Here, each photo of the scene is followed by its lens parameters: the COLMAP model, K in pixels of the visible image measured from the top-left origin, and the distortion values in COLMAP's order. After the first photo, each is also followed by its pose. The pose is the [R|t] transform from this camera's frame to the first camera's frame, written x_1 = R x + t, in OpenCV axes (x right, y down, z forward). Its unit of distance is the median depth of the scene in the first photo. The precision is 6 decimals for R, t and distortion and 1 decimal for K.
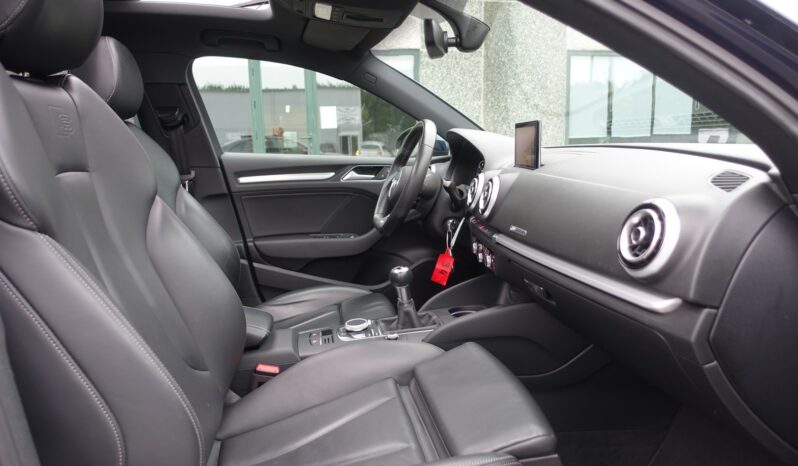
lens RADIAL K [[555.8, 0, 399.0], [0, 555.8, 233.0], [0, 0, 1]] dist [-0.009702, -0.000347]
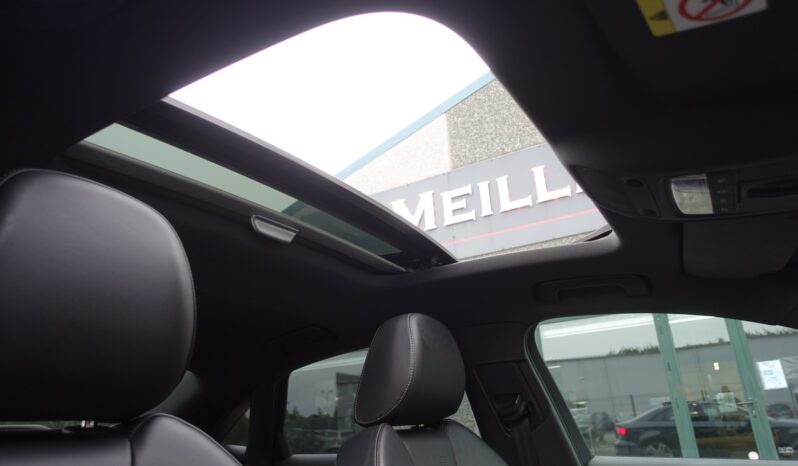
lens RADIAL K [[543.5, 0, 399.0], [0, 543.5, 233.0], [0, 0, 1]] dist [-0.008032, 0.000057]
pose [[0.752141, -0.244094, -0.612129, -0.026968], [-0.062979, 0.897997, -0.435471, -0.085811], [0.655986, 0.366087, 0.660047, 0.315445]]
